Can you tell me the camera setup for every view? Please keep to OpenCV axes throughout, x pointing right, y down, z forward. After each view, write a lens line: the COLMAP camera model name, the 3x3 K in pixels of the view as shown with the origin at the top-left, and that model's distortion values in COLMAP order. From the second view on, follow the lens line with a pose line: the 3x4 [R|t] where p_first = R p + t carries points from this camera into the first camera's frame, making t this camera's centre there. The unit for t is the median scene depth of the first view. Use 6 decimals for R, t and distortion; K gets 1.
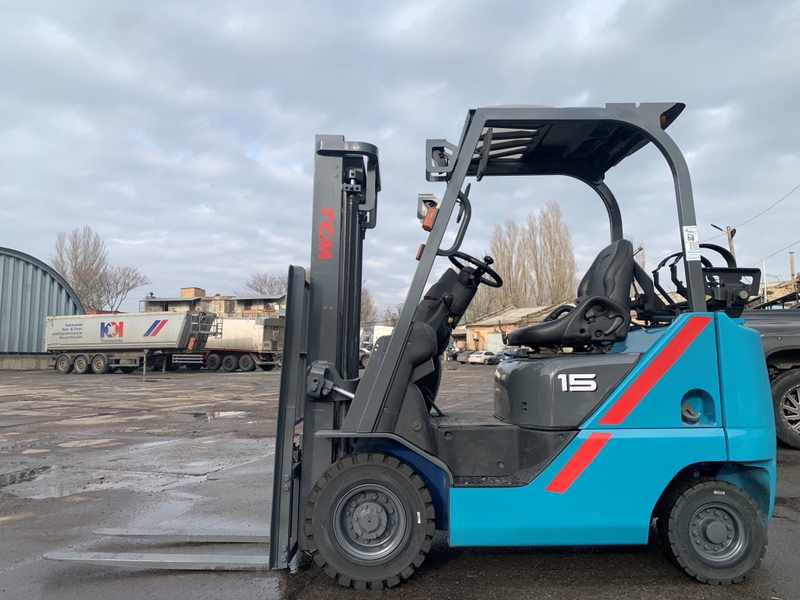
lens RADIAL K [[611.0, 0, 407.9], [0, 611.0, 304.6], [0, 0, 1]] dist [0.038889, -0.019860]
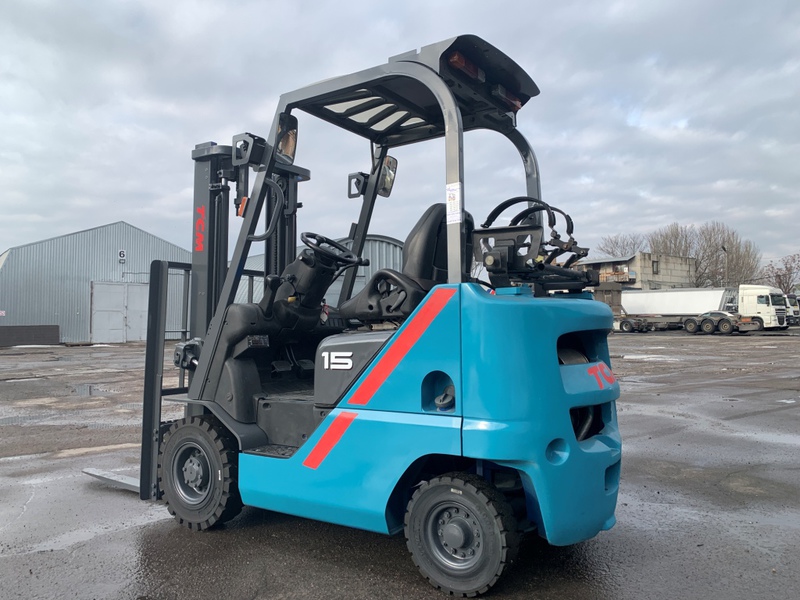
lens RADIAL K [[611.0, 0, 397.8], [0, 611.0, 297.4], [0, 0, 1]] dist [0.038889, -0.019860]
pose [[0.823390, -0.031766, -0.566585, 0.897624], [0.057779, 0.997936, 0.028016, 0.004264], [0.564526, -0.055805, 0.823527, 0.250618]]
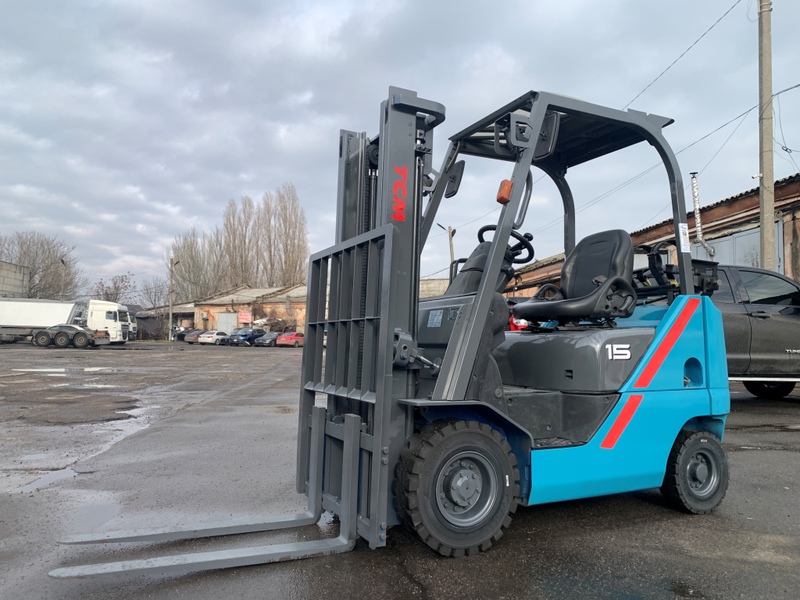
lens RADIAL K [[611.0, 0, 406.4], [0, 611.0, 301.0], [0, 0, 1]] dist [0.038889, -0.019860]
pose [[0.898316, 0.044823, 0.437057, -0.566945], [-0.055144, 0.998418, 0.010947, 0.041607], [-0.435875, -0.033935, 0.899367, 0.149090]]
